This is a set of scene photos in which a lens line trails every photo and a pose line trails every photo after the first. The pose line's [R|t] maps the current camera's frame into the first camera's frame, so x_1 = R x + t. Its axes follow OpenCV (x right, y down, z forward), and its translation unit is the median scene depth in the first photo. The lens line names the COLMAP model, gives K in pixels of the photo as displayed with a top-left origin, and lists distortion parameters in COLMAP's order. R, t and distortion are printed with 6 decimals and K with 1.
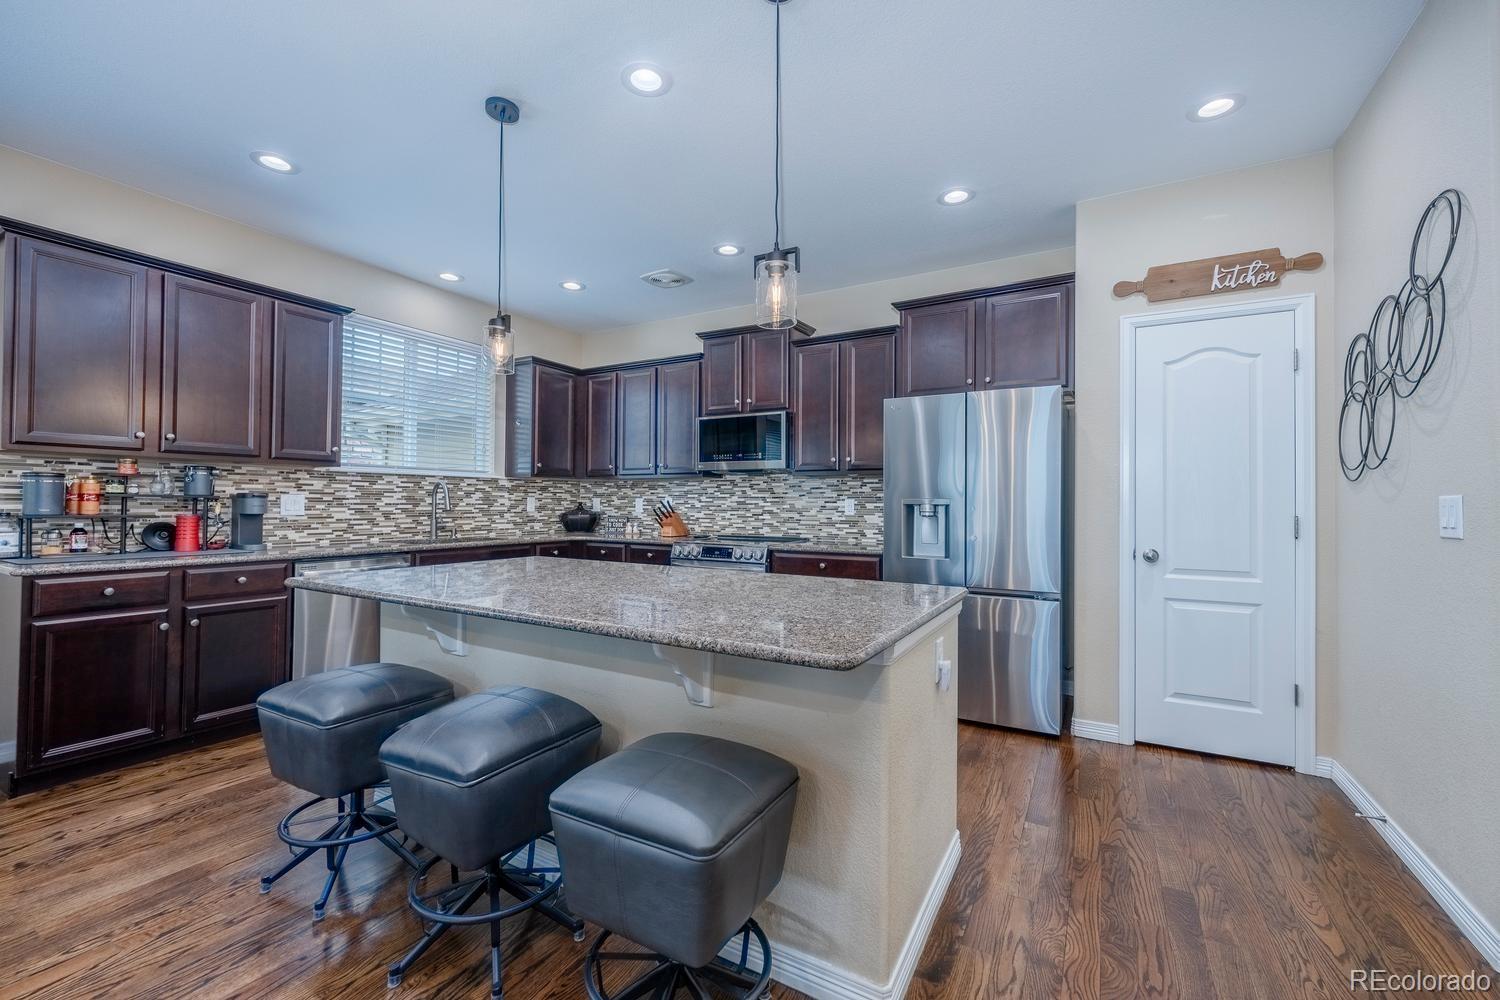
lens RADIAL K [[616.0, 0, 758.0], [0, 616.0, 498.1], [0, 0, 1]] dist [-0.003208, -0.000100]
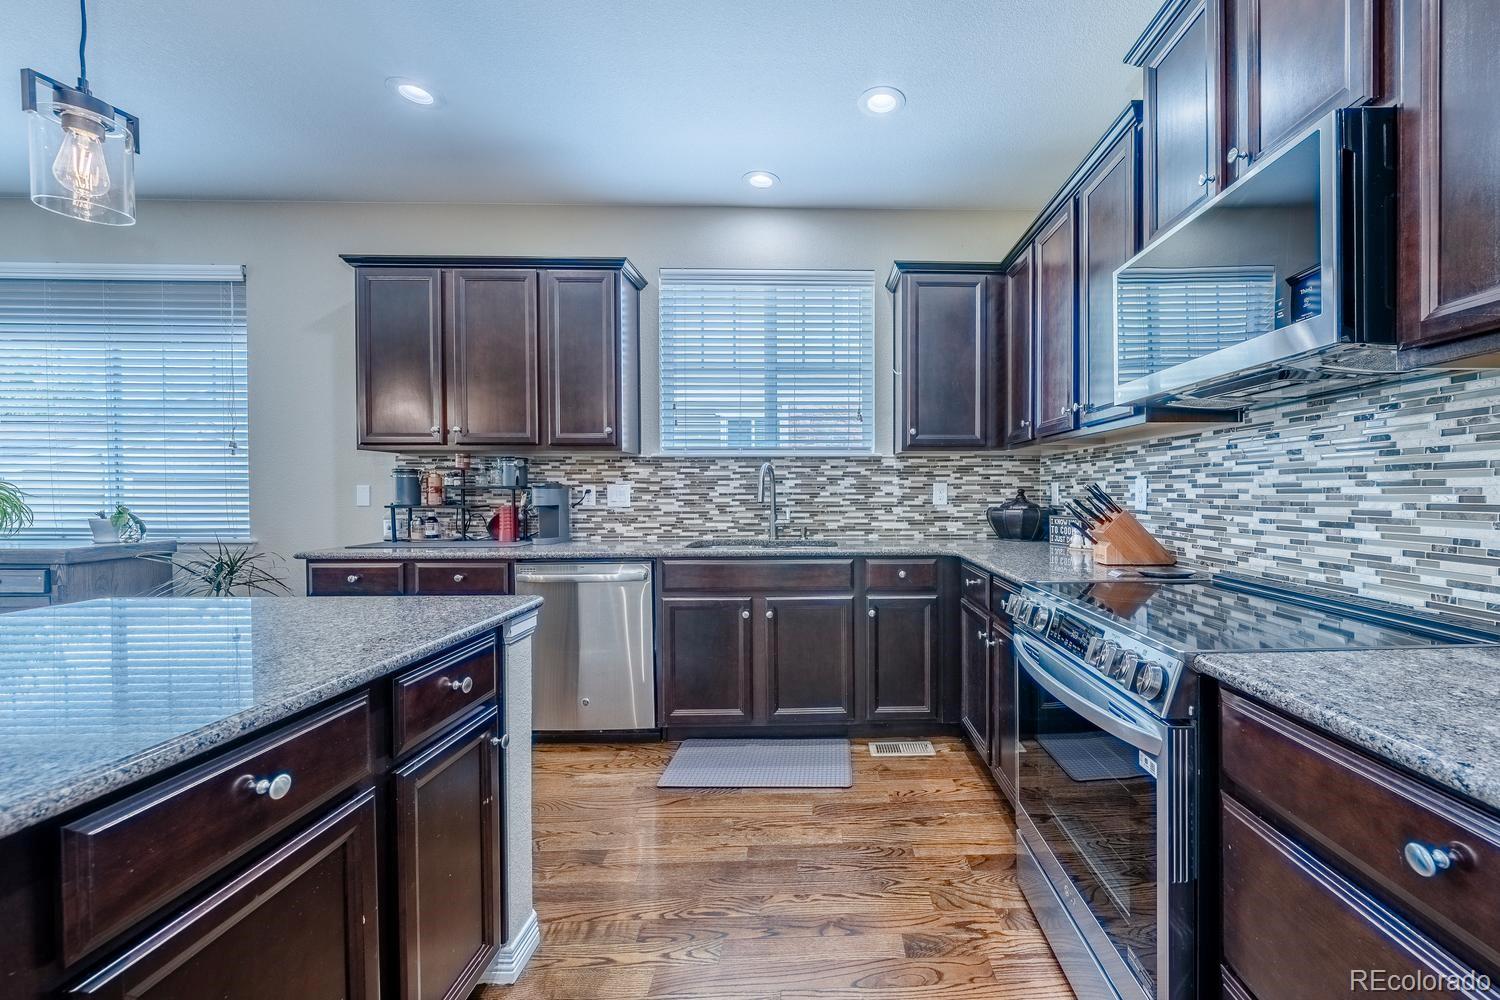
lens RADIAL K [[592.1, 0, 831.7], [0, 592.1, 501.0], [0, 0, 1]] dist [-0.000633, -0.000052]
pose [[0.514182, 0.006924, -0.857653, 0.136599], [0.013264, 0.999784, 0.016023, 0.007495], [0.857579, -0.019614, 0.513979, 0.683571]]
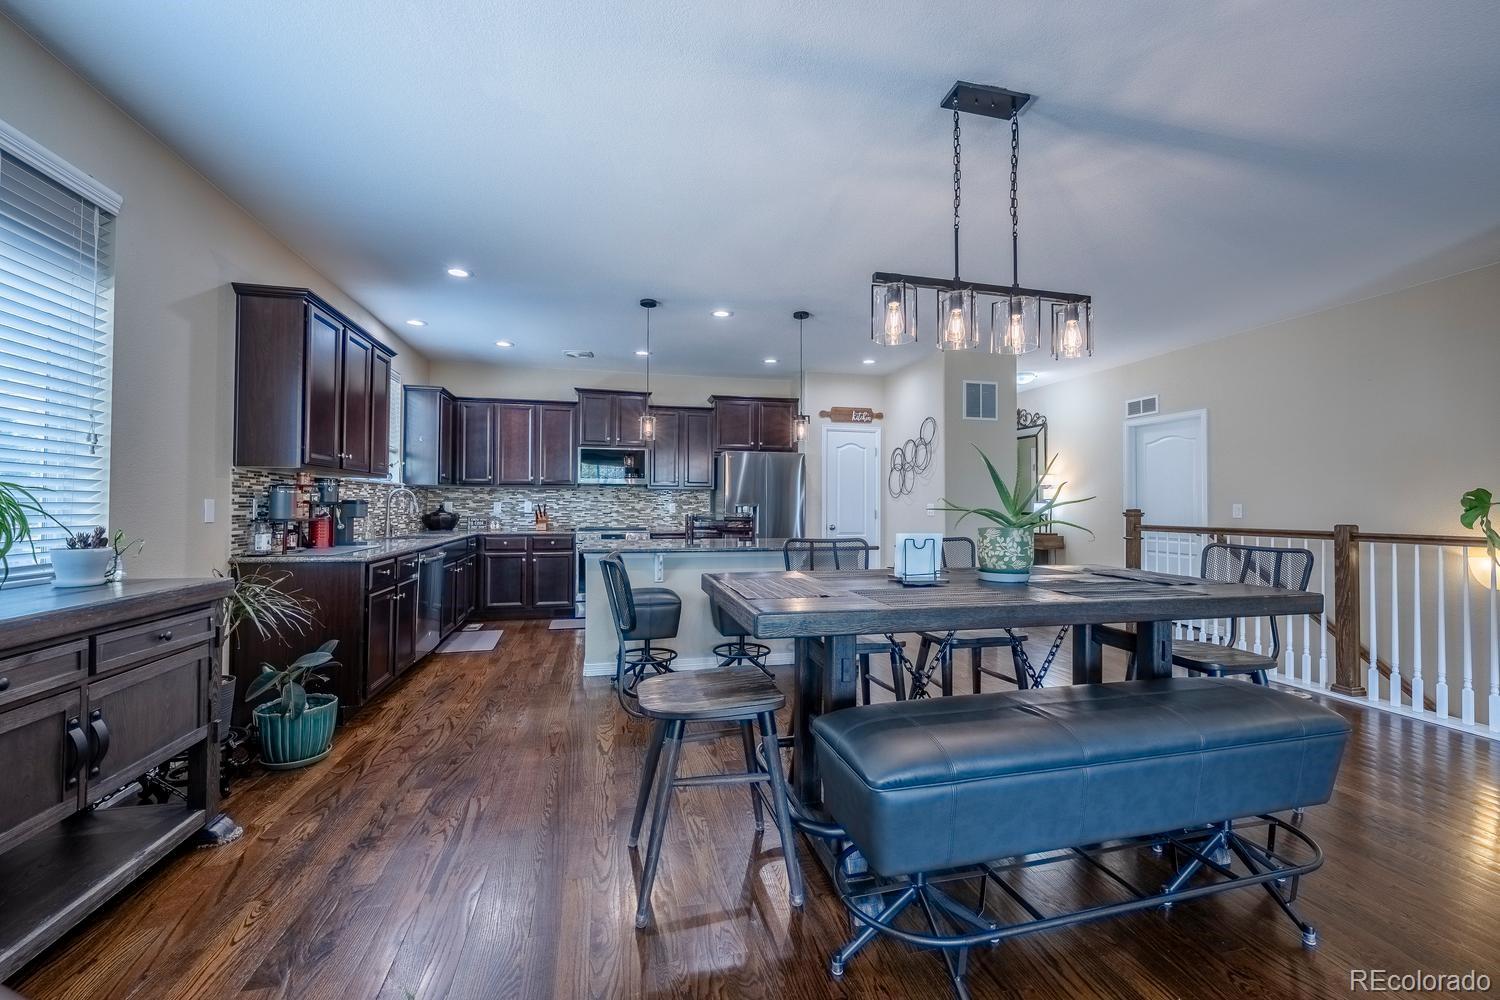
lens RADIAL K [[591.3, 0, 755.2], [0, 591.3, 497.6], [0, 0, 1]] dist [-0.002846, -0.000321]
pose [[0.726291, 0.005268, 0.687367, -0.792695], [-0.005564, 0.999983, -0.001785, -0.011669], [-0.687365, -0.002528, 0.726308, -0.315454]]
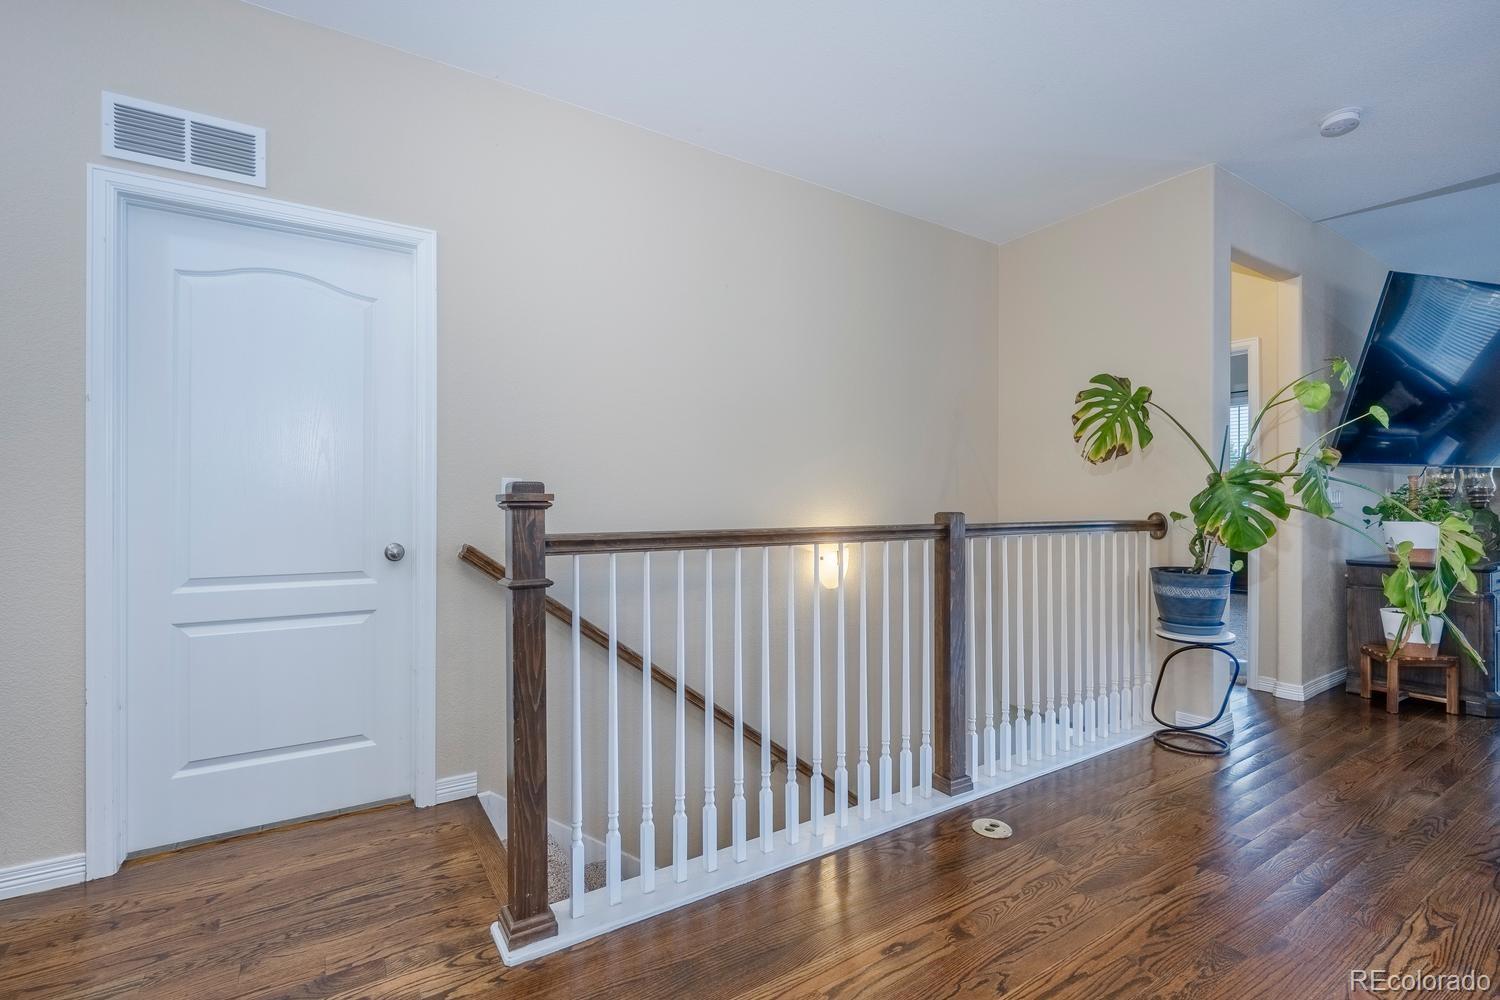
lens RADIAL K [[658.9, 0, 748.3], [0, 658.9, 514.4], [0, 0, 1]] dist [0.001261, -0.000103]
pose [[-0.881184, -0.010156, 0.472665, 0.297625], [-0.008656, 0.999948, 0.005348, 0.020505], [-0.472694, 0.000621, -0.881226, 0.309937]]
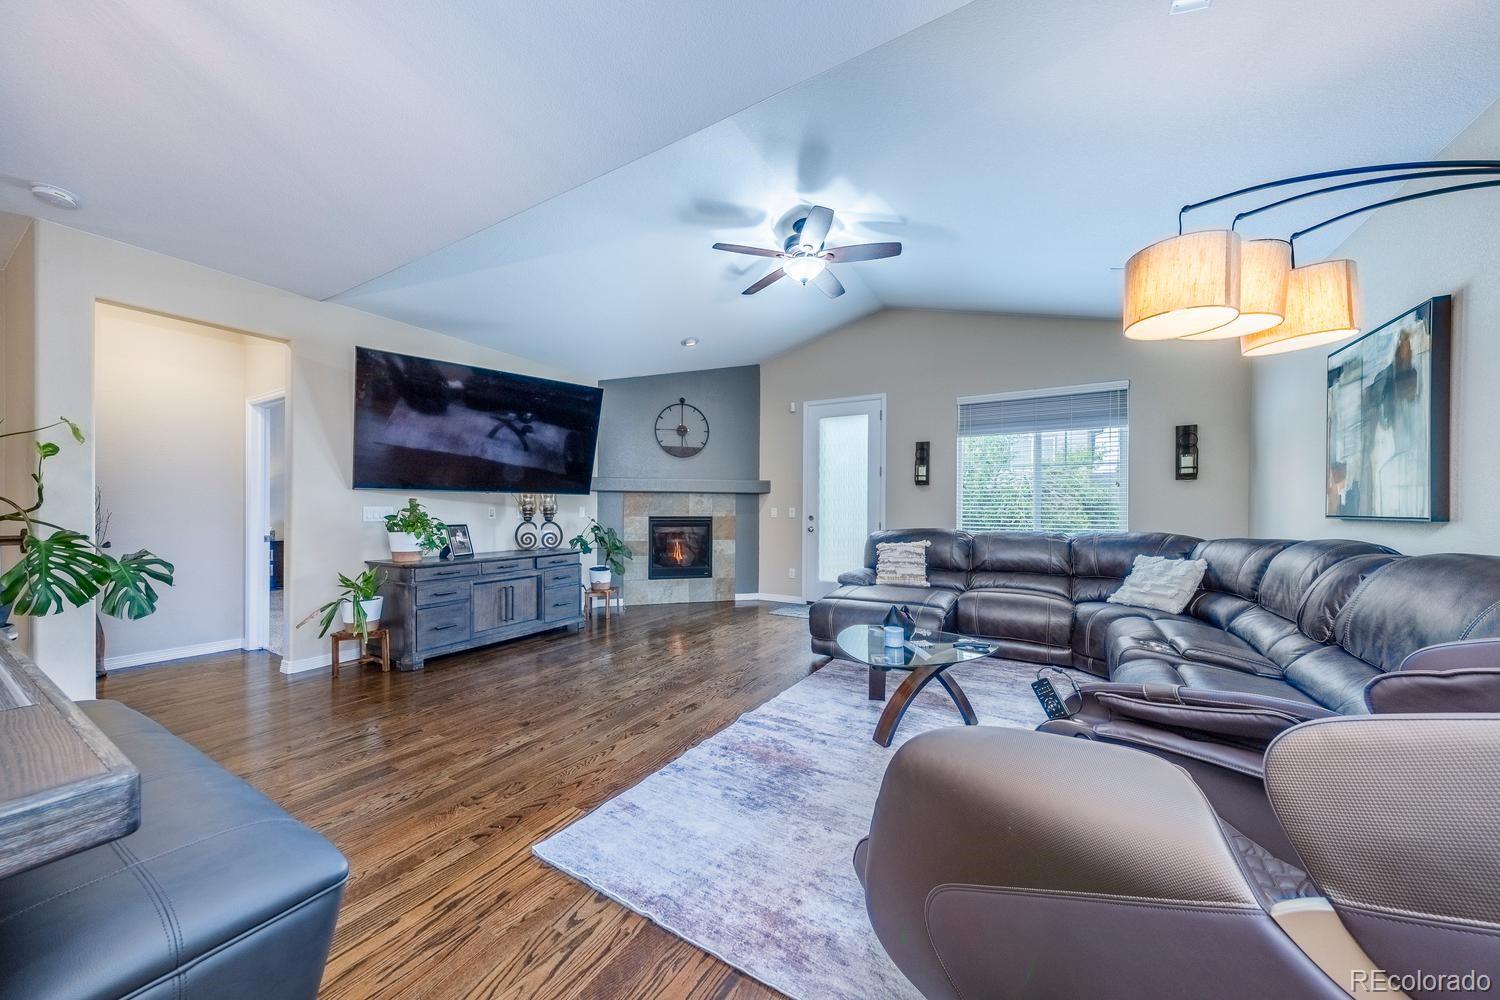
lens RADIAL K [[512.2, 0, 750.6], [0, 512.2, 517.3], [0, 0, 1]] dist [0.000955, -0.000016]
pose [[-0.999679, -0.011846, 0.022377, -0.692213], [-0.011797, 0.999928, 0.002297, -0.008656], [-0.022402, 0.002032, -0.999747, 0.070052]]
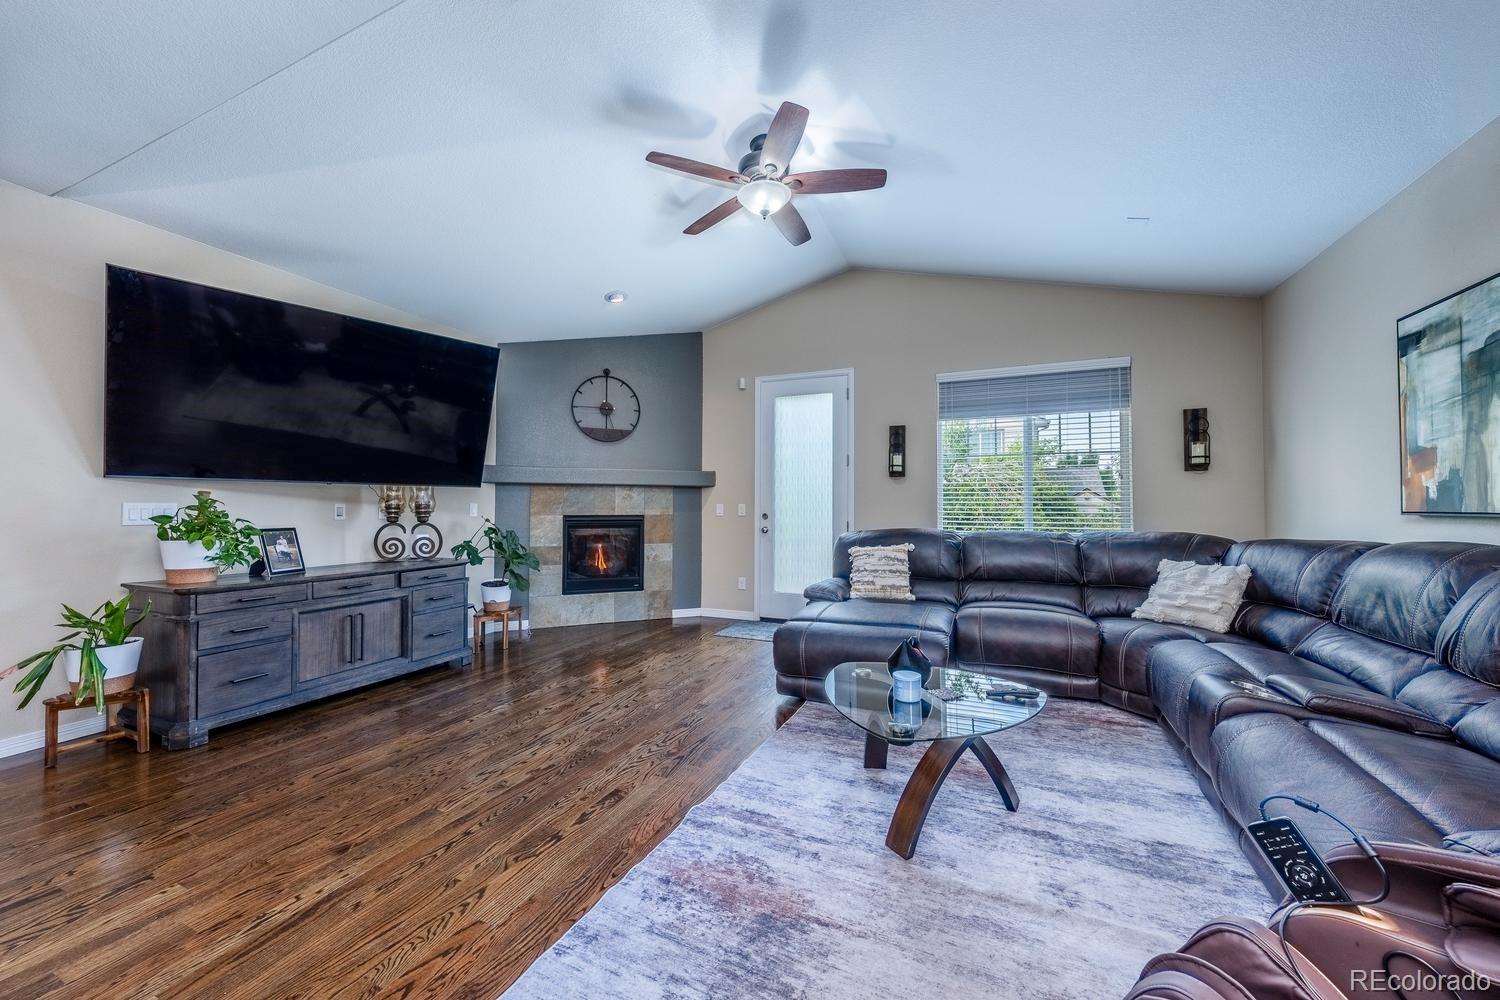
lens RADIAL K [[547.7, 0, 750.0], [0, 547.7, 500.0], [0, 0, 1]] dist [-0.005453, -0.000041]
pose [[-0.995438, -0.010444, -0.094840, -0.673819], [-0.007991, 0.999625, -0.026209, -0.009847], [0.095078, -0.025332, -0.995147, -0.102582]]
